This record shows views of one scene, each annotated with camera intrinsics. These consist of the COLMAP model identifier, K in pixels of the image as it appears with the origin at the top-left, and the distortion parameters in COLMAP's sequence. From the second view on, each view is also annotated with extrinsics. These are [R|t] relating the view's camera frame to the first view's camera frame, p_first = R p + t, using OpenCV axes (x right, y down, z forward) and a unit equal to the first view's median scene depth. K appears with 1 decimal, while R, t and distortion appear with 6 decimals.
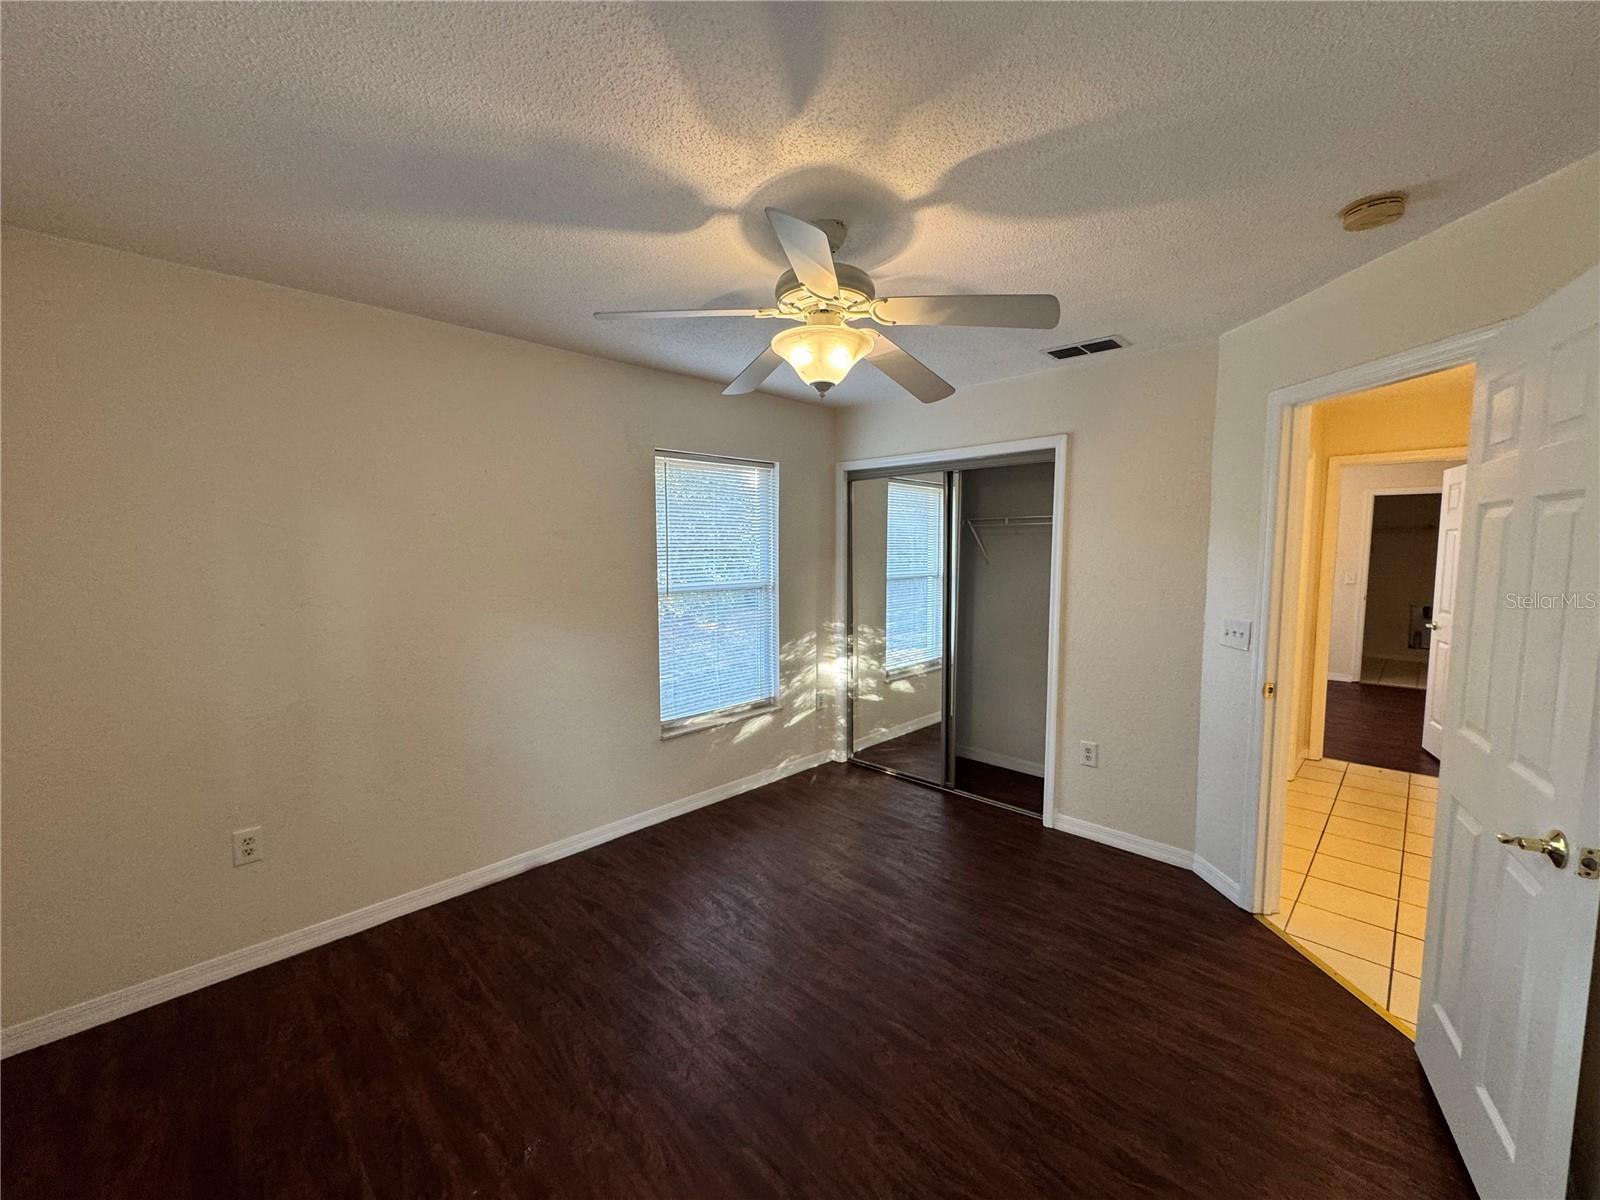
lens RADIAL K [[639.5, 0, 788.8], [0, 639.5, 602.0], [0, 0, 1]] dist [-0.002079, 0.000871]
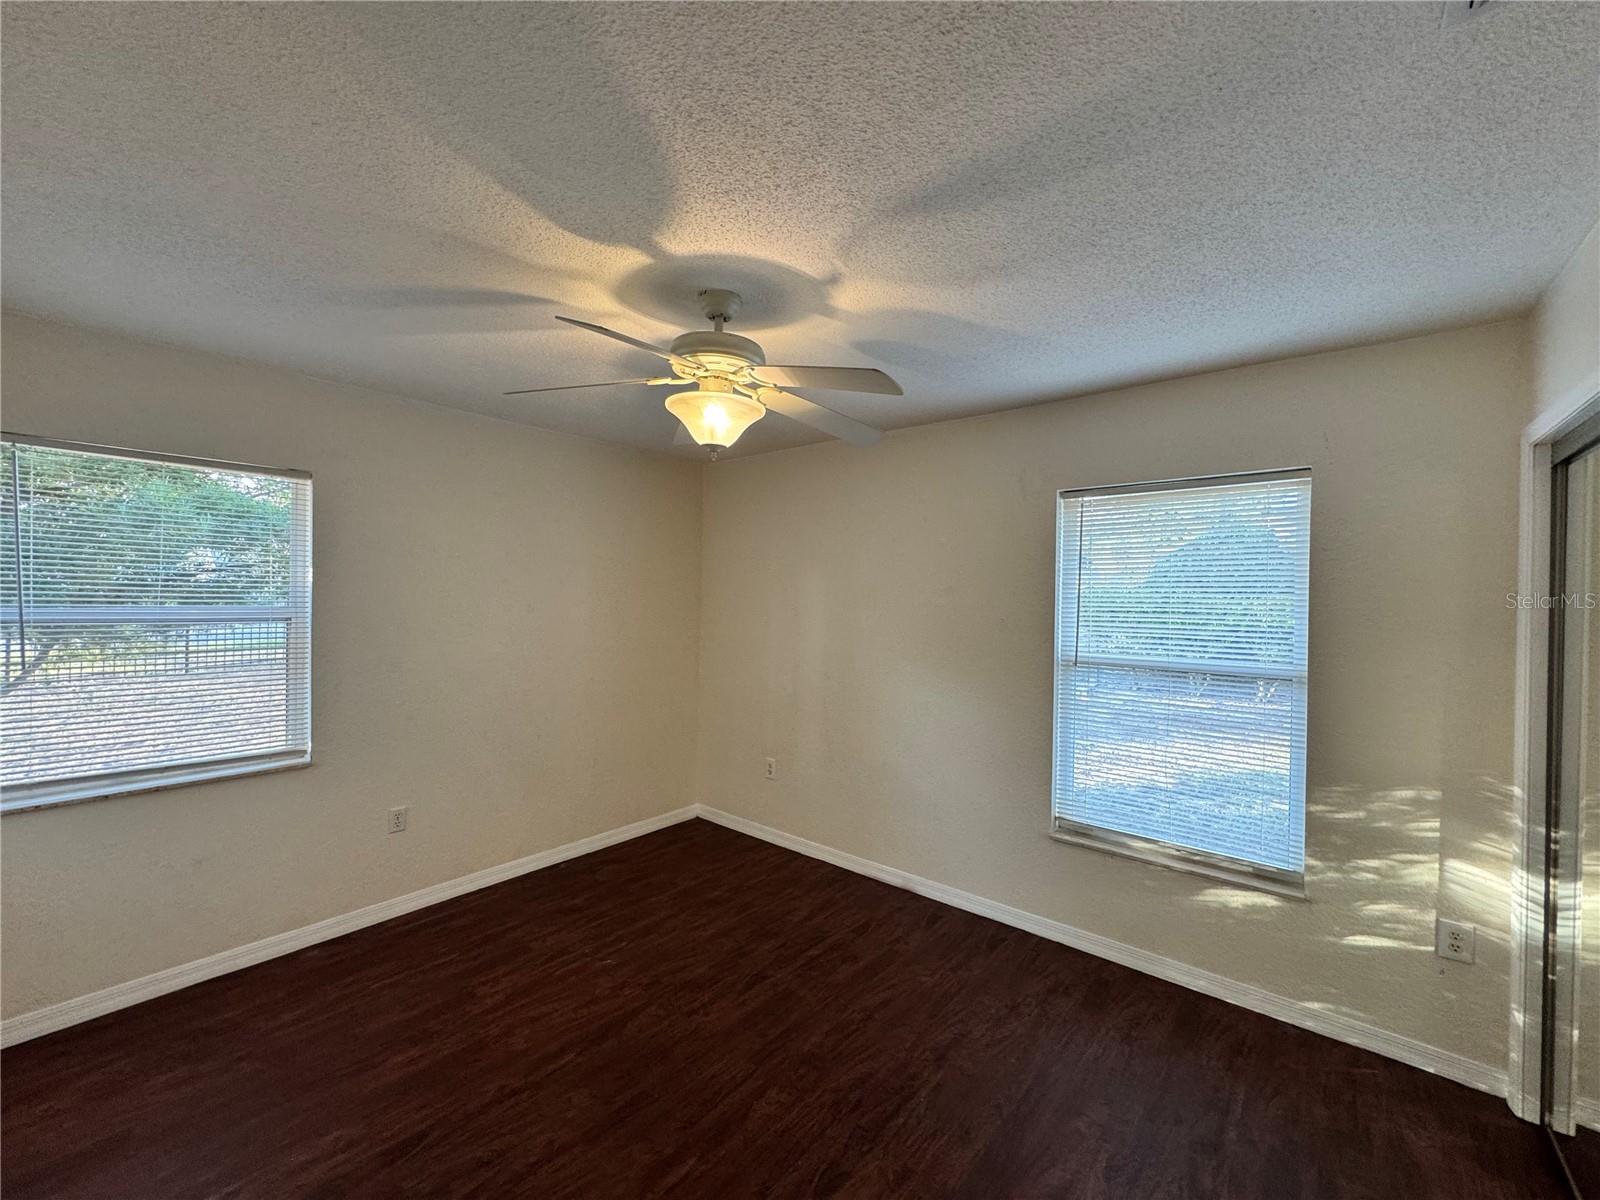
lens RADIAL K [[639.5, 0, 811.0], [0, 639.5, 601.2], [0, 0, 1]] dist [-0.002079, 0.000871]
pose [[0.098201, 0.007082, -0.995141, 0.507444], [-0.103456, 0.994629, -0.003130, -0.046269], [0.989774, 0.103261, 0.098406, 0.498071]]
